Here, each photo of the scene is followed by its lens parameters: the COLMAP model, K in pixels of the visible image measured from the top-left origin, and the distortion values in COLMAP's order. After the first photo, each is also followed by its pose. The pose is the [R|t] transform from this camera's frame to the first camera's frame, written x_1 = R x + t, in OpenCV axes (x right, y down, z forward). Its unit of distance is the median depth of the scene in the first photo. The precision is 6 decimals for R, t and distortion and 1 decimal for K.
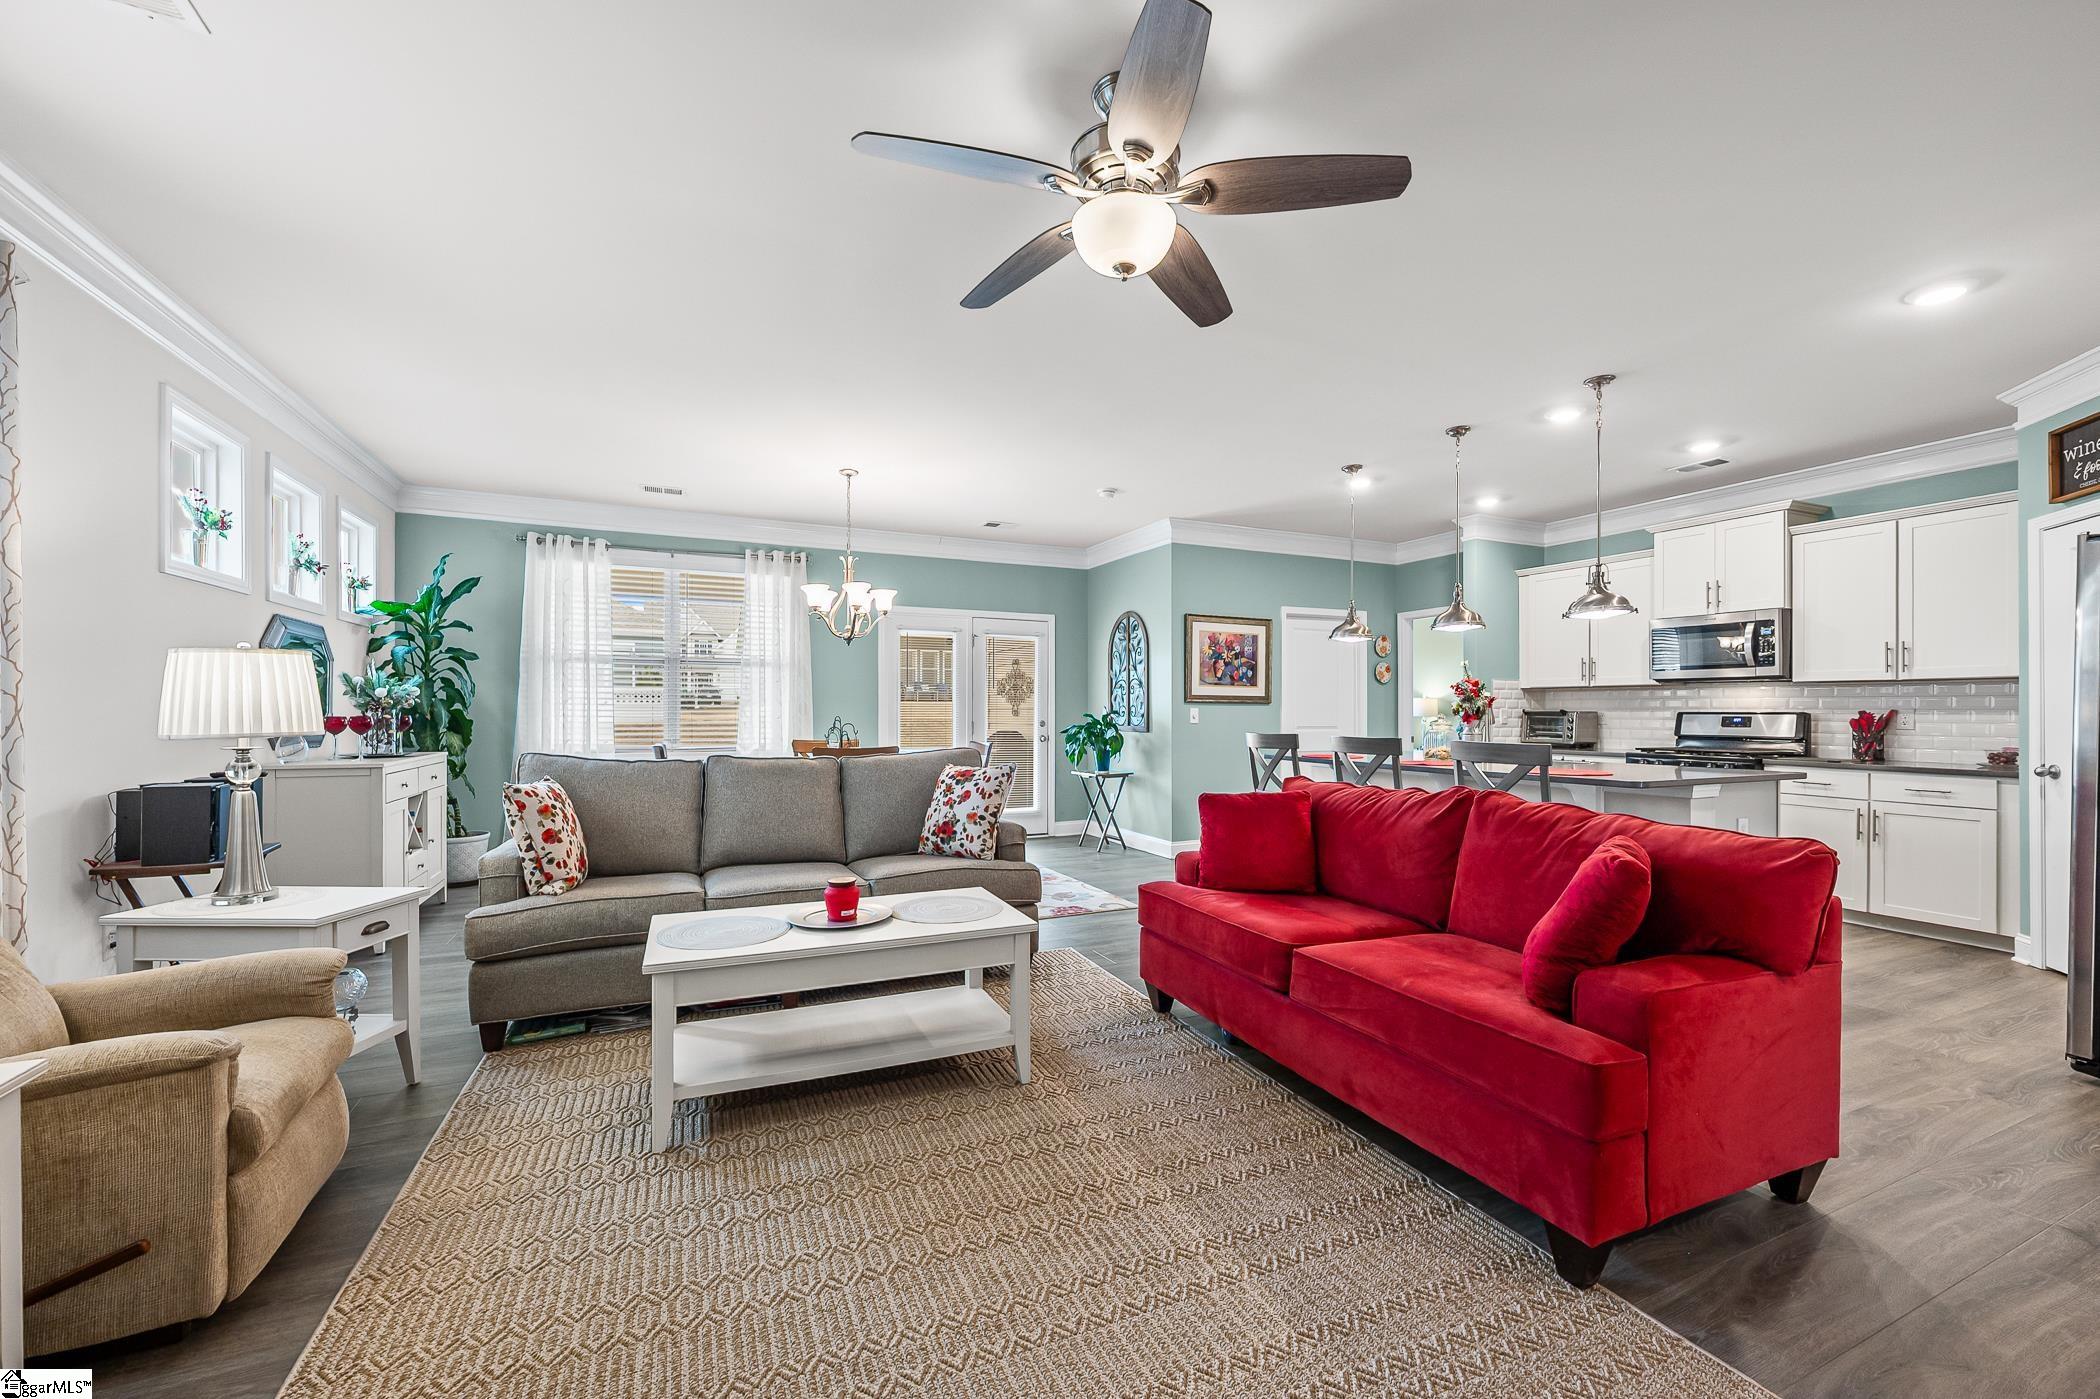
lens RADIAL K [[812.0, 0, 1050.6], [0, 812.0, 708.5], [0, 0, 1]] dist [0.000139, 0.000105]
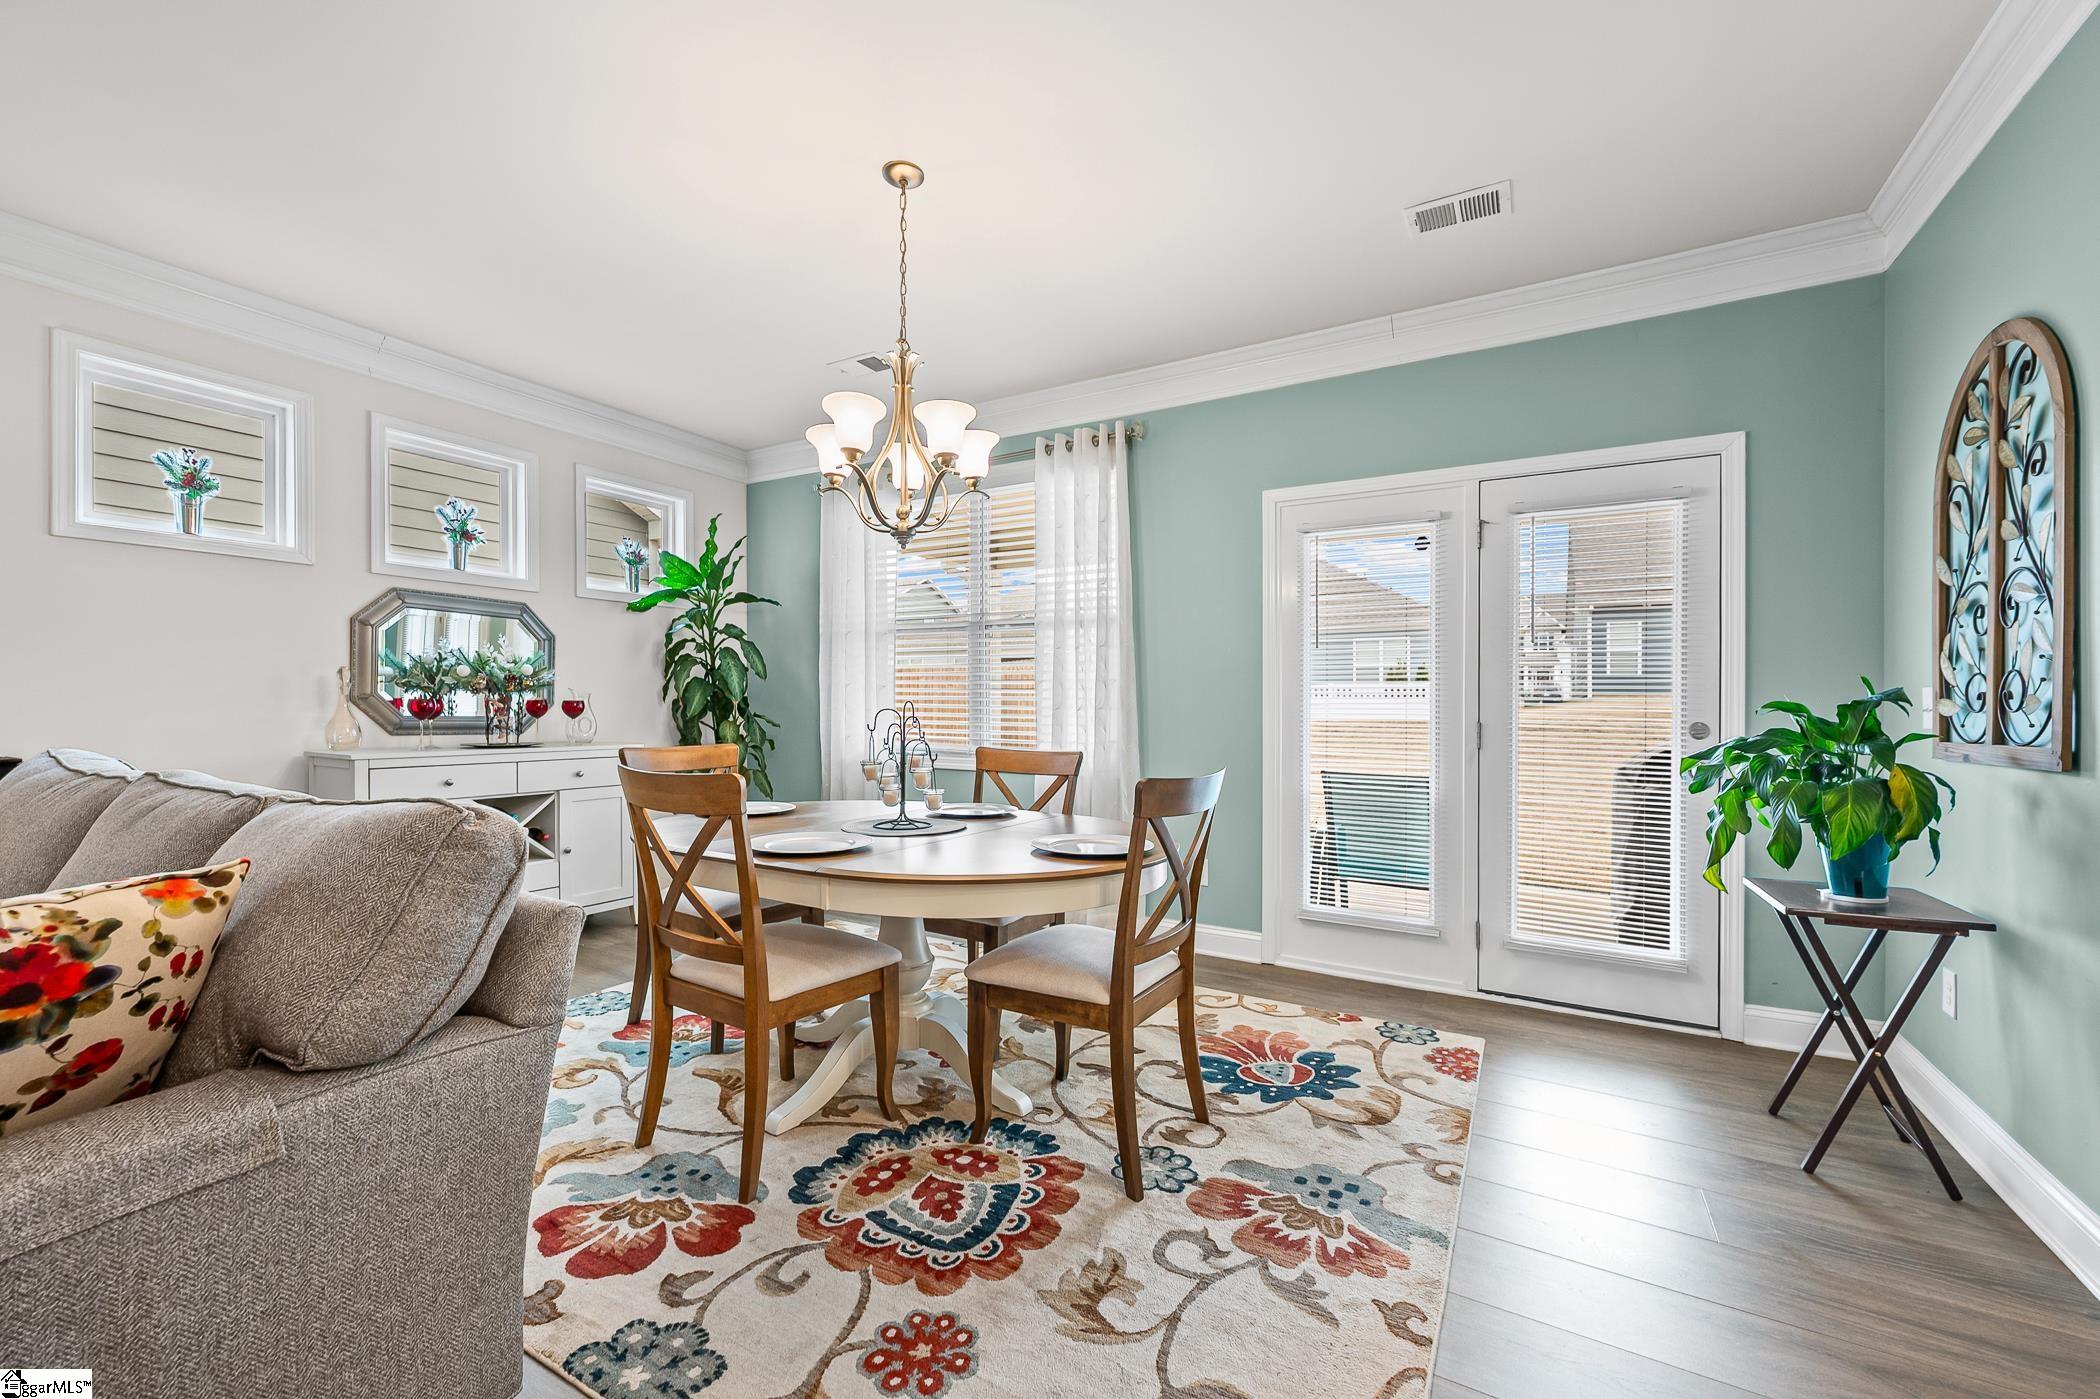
lens RADIAL K [[842.4, 0, 1050.0], [0, 842.4, 699.5], [0, 0, 1]] dist [-0.001137, -0.000145]
pose [[0.586043, -0.004536, -0.810268, 0.142463], [-0.002715, 0.999968, -0.007562, 0.009033], [0.810276, 0.006631, 0.586011, 0.593604]]
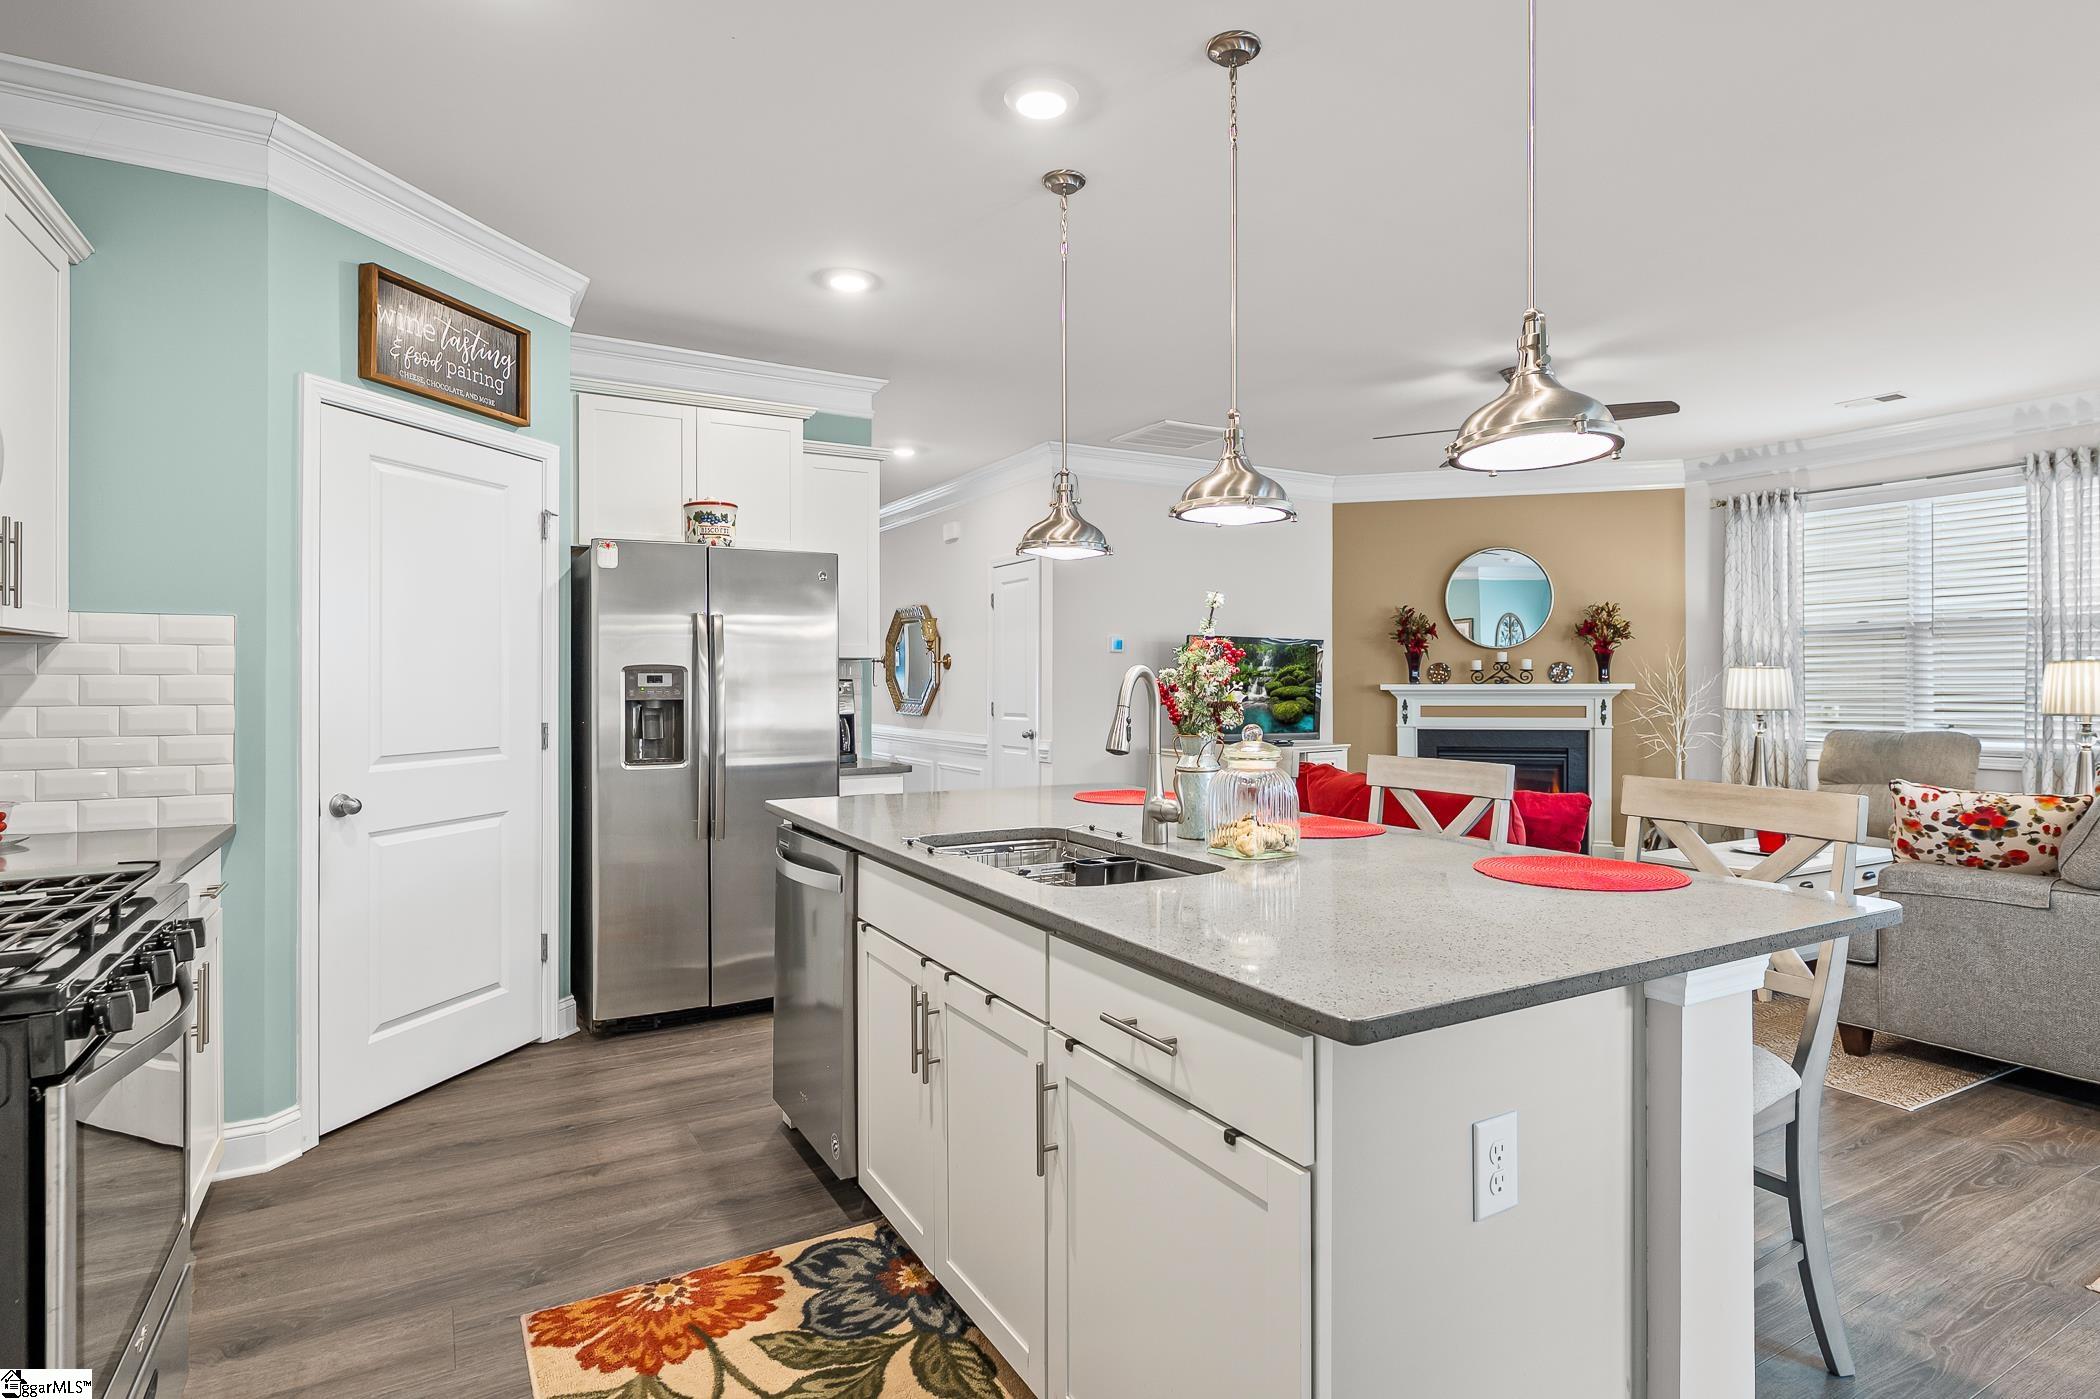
lens RADIAL K [[1100.3, 0, 1026.0], [0, 1100.3, 686.4], [0, 0, 1]] dist [0.026644, 0.000233]
pose [[-0.997420, -0.003963, -0.071678, 0.430245], [-0.004201, 0.999986, 0.003170, -0.008772], [0.071665, 0.003463, -0.997423, 1.038024]]
